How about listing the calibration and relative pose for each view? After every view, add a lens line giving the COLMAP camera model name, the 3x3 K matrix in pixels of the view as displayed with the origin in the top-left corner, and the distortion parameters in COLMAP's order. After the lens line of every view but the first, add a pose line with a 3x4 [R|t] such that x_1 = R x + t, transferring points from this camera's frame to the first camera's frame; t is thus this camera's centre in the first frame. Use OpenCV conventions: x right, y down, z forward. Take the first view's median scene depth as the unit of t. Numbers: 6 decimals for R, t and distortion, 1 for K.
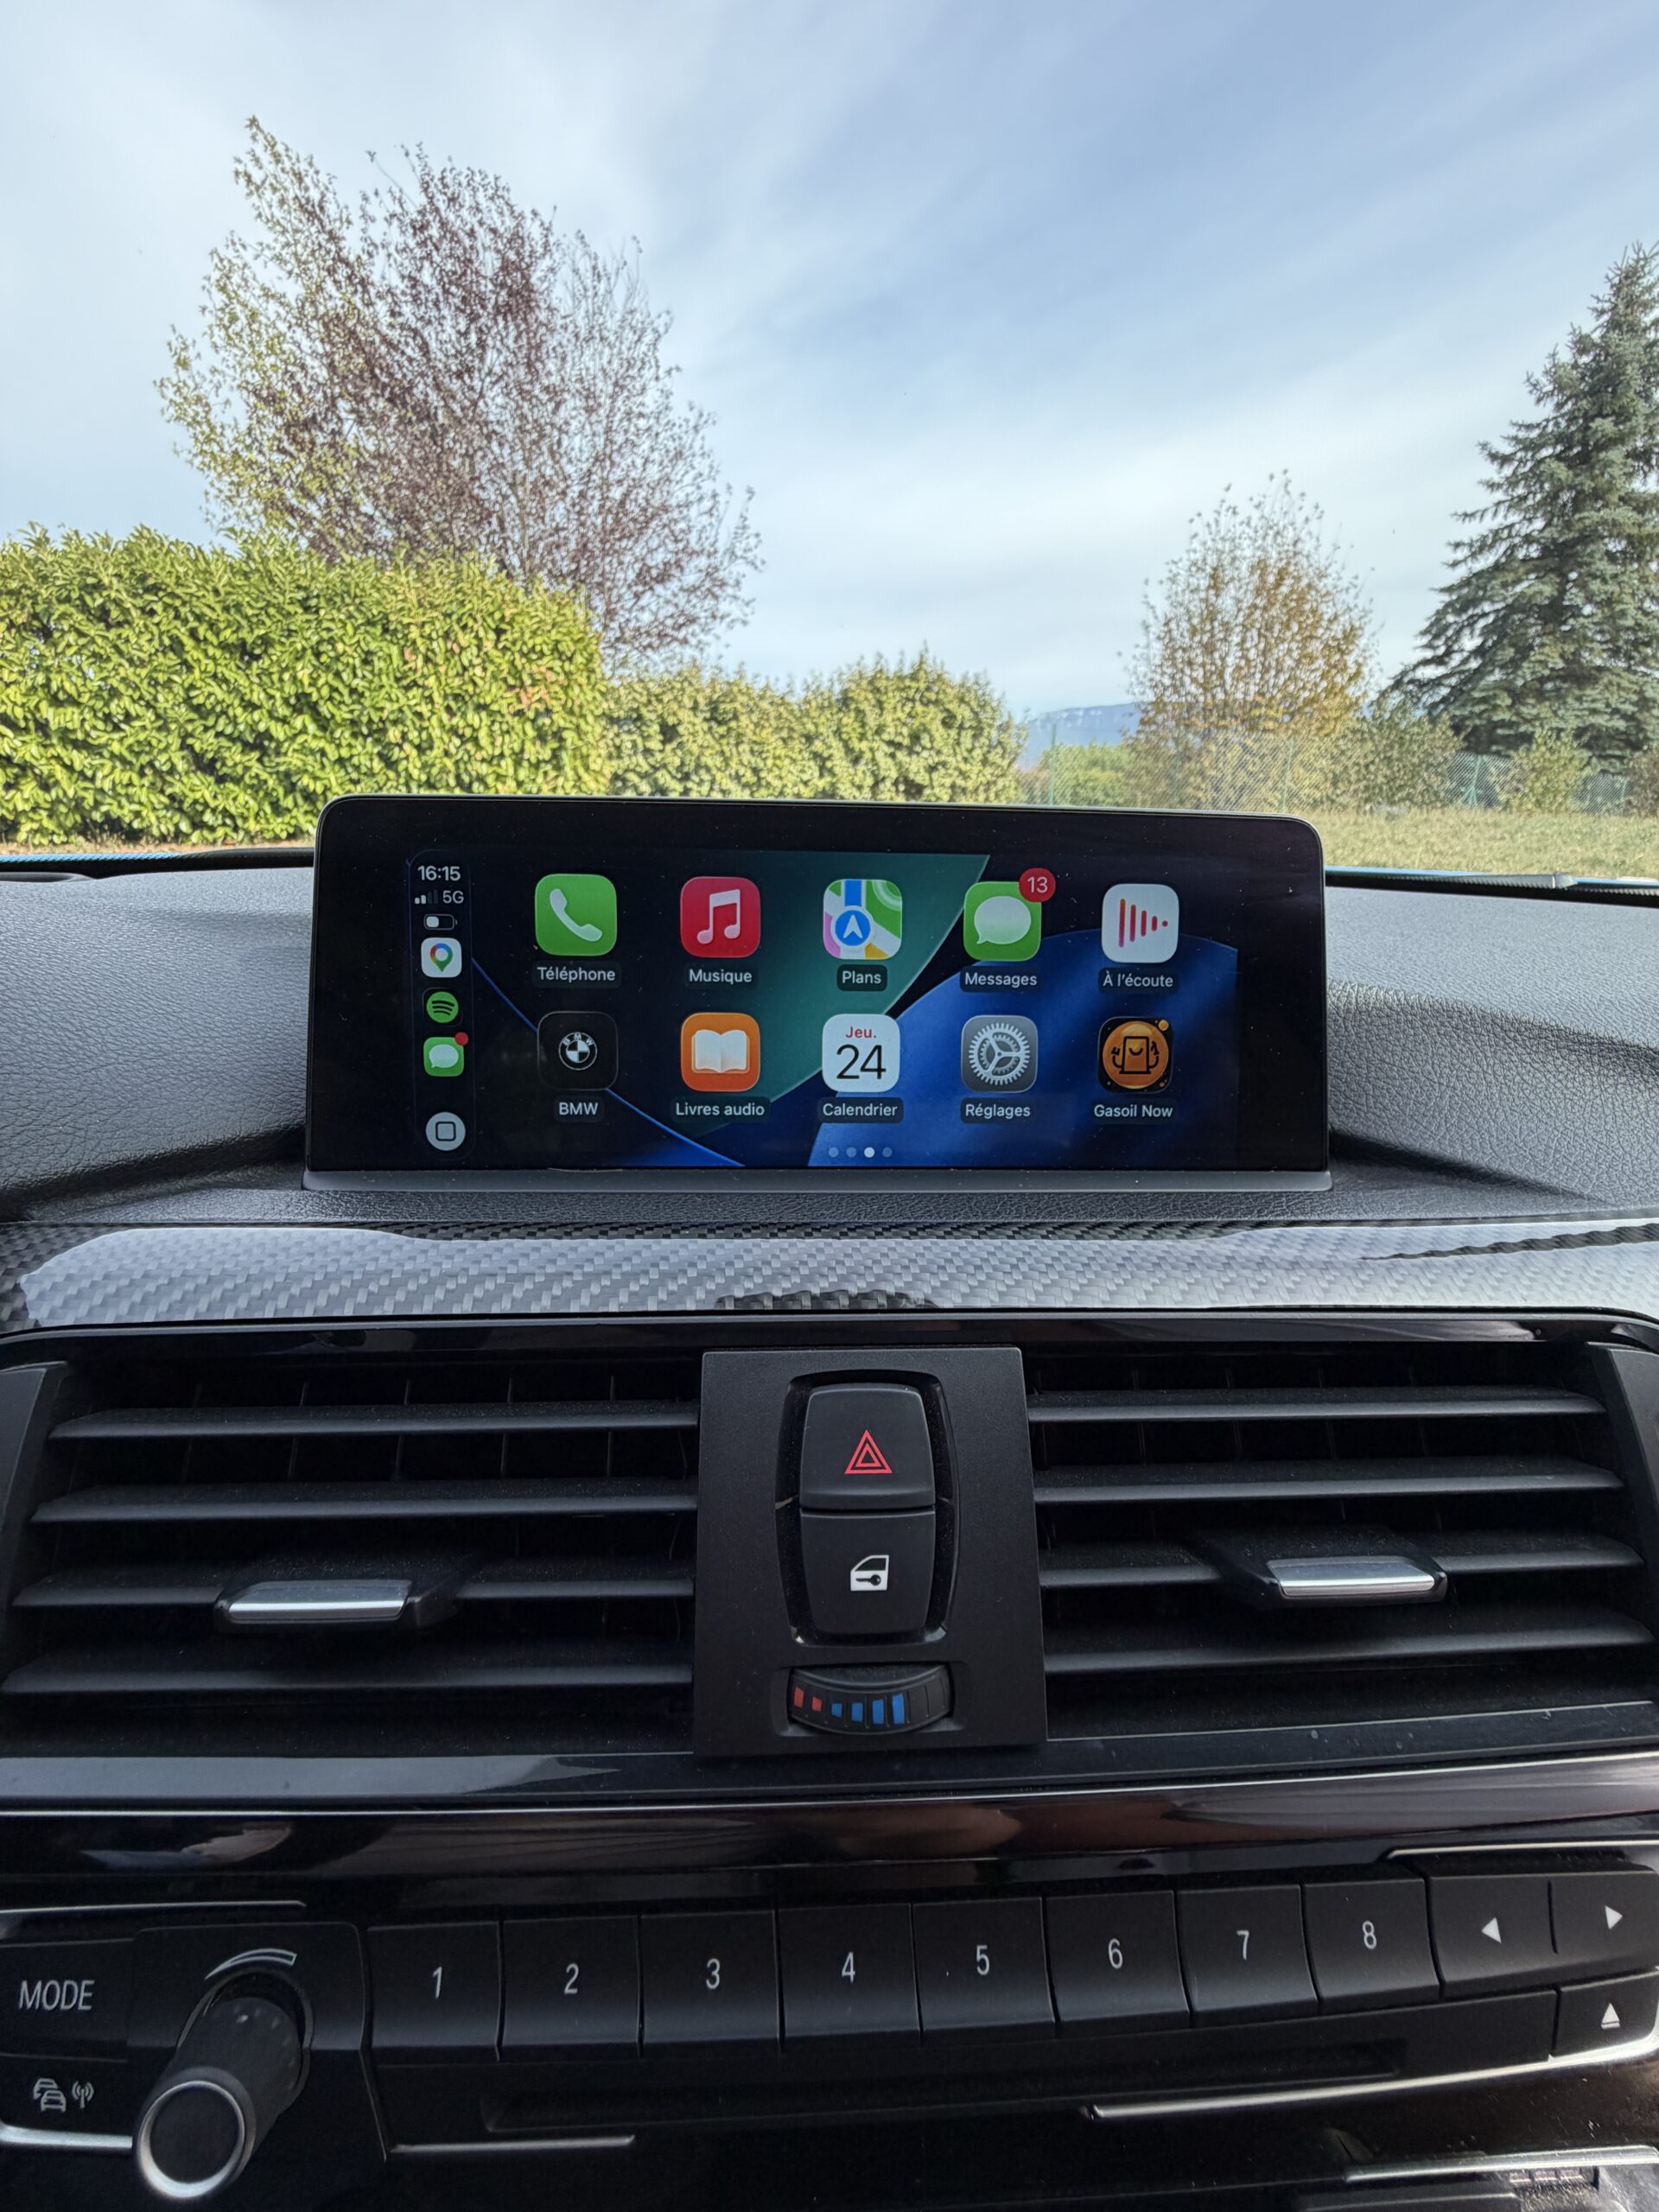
lens RADIAL K [[883.4, 0, 826.1], [0, 883.4, 1105.2], [0, 0, 1]] dist [-0.002720, 0.000206]
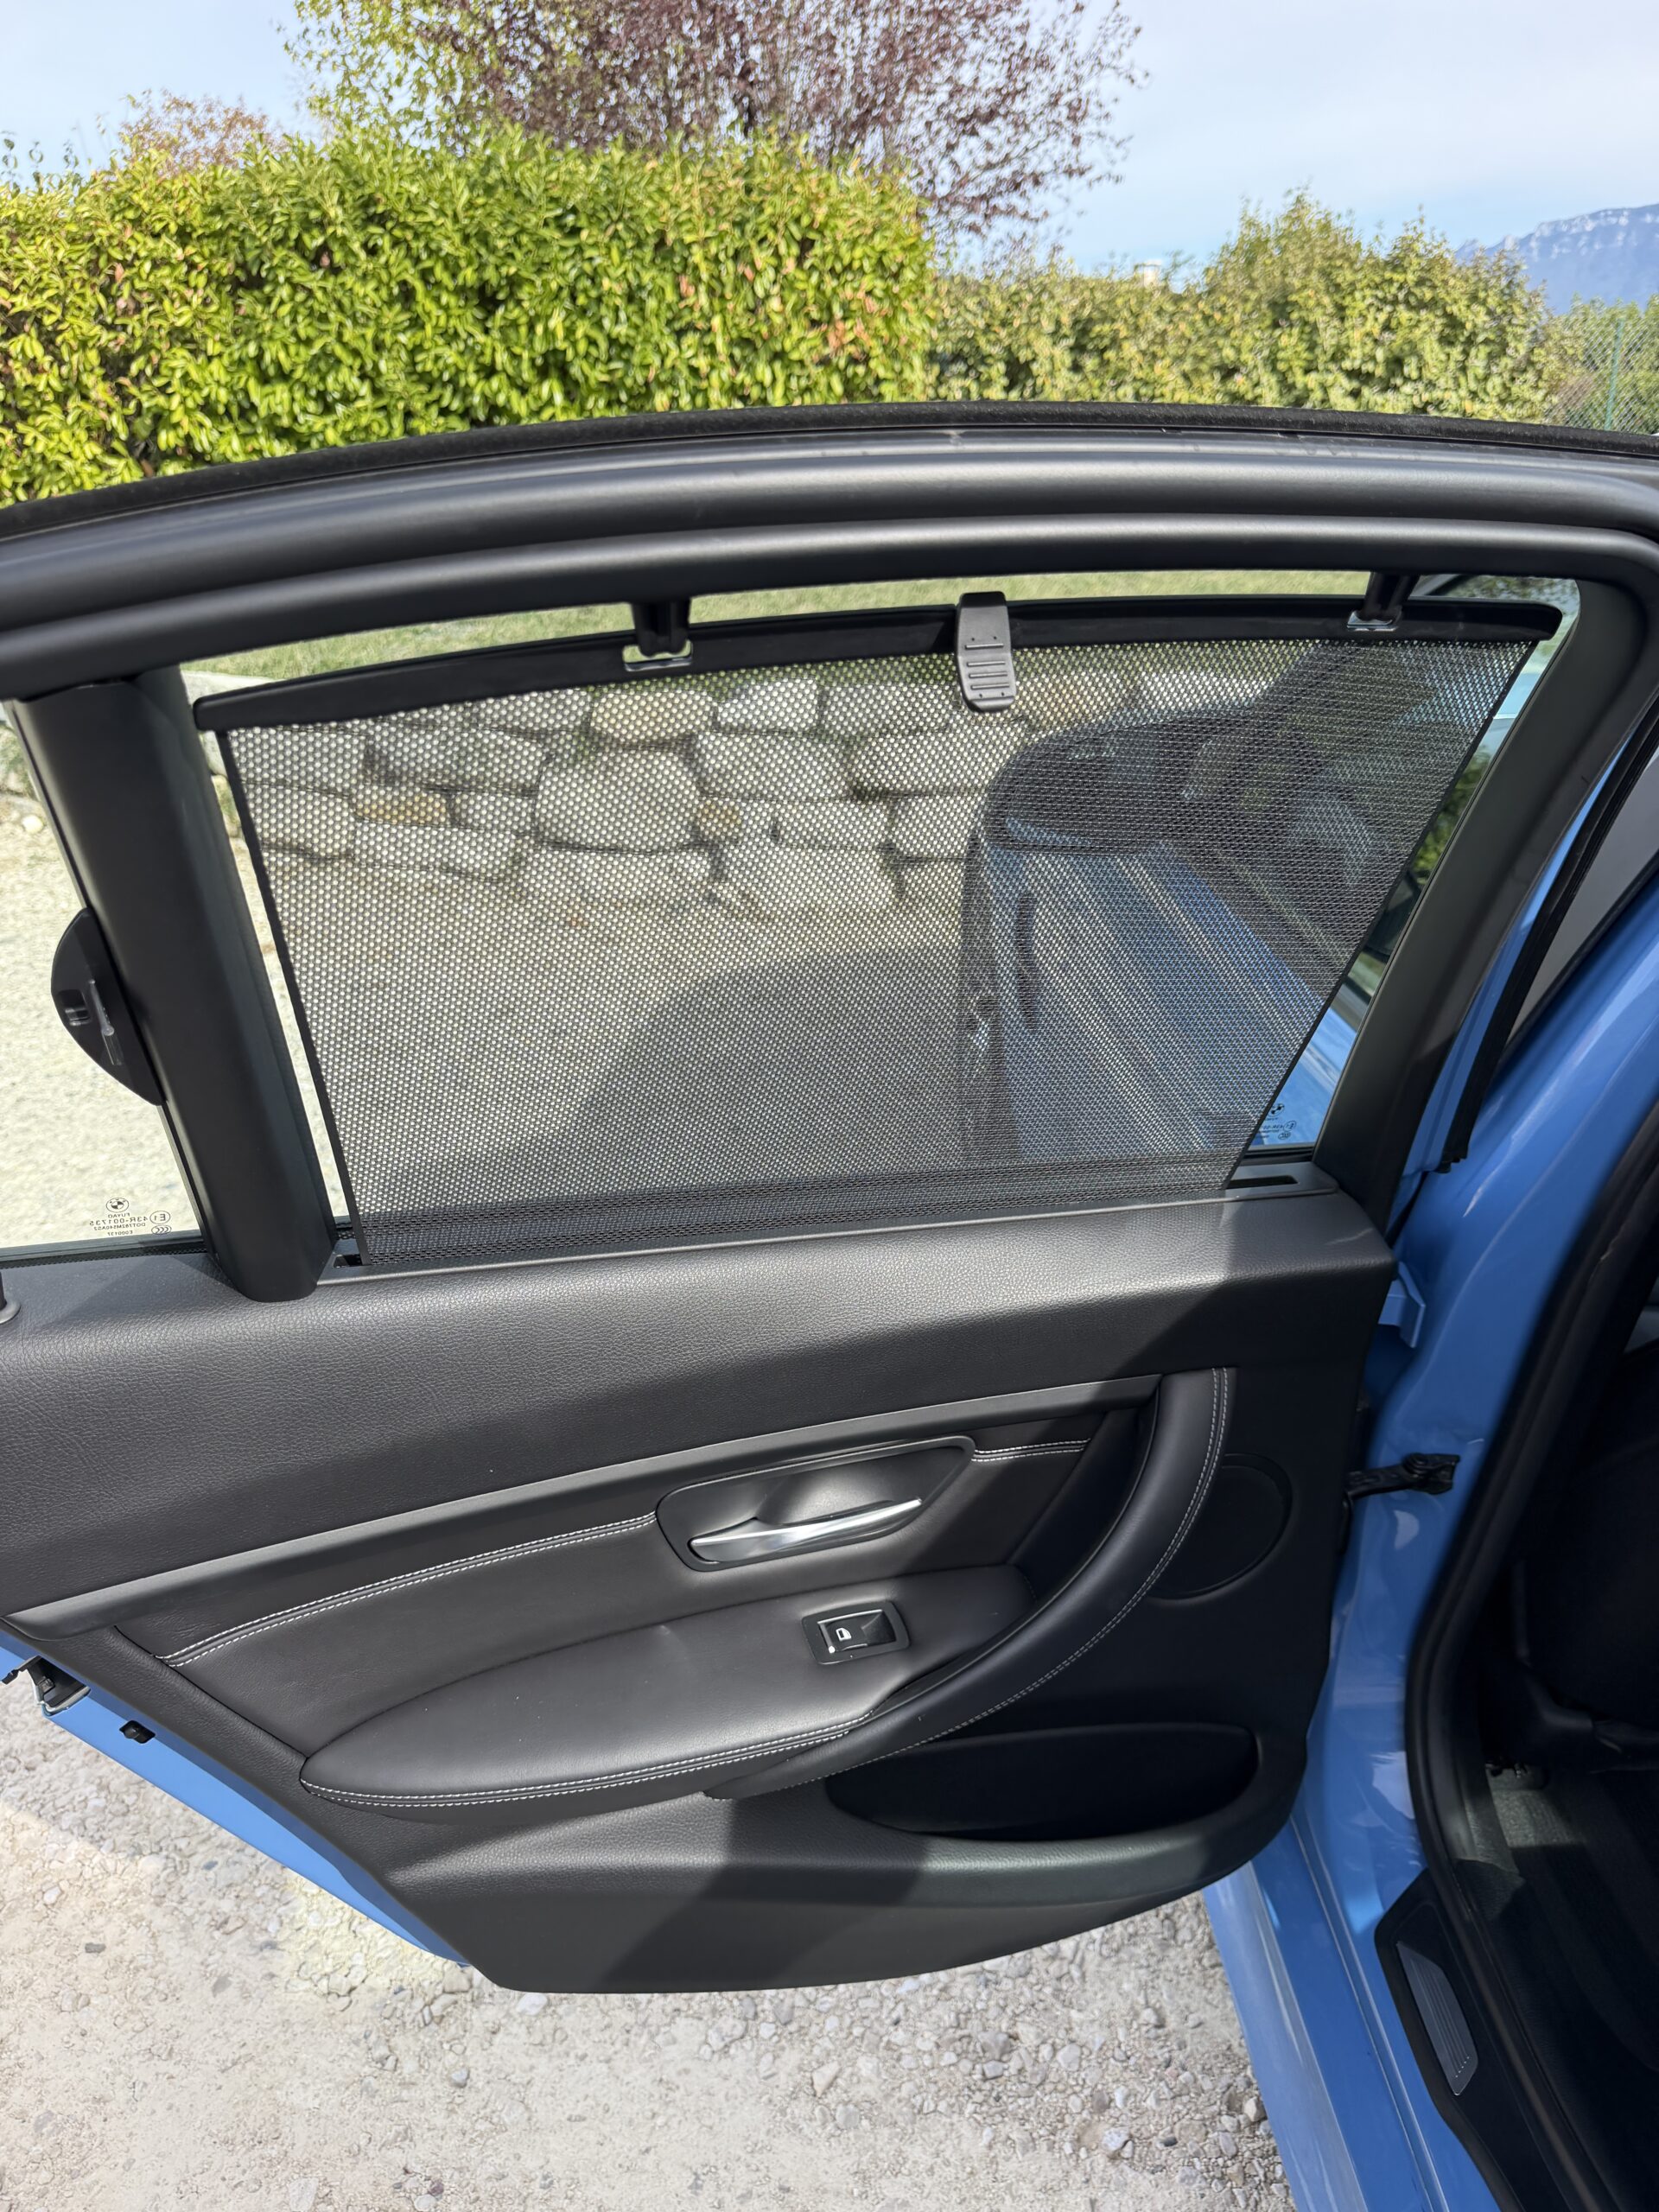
lens RADIAL K [[1598.5, 0, 779.6], [0, 1598.5, 1099.5], [0, 0, 1]] dist [0.001137, -0.008676]
pose [[0.985136, 0.043309, -0.166228, -0.154733], [-0.029578, 0.996009, 0.084207, 0.036054], [0.169212, -0.078039, 0.982485, -0.315171]]
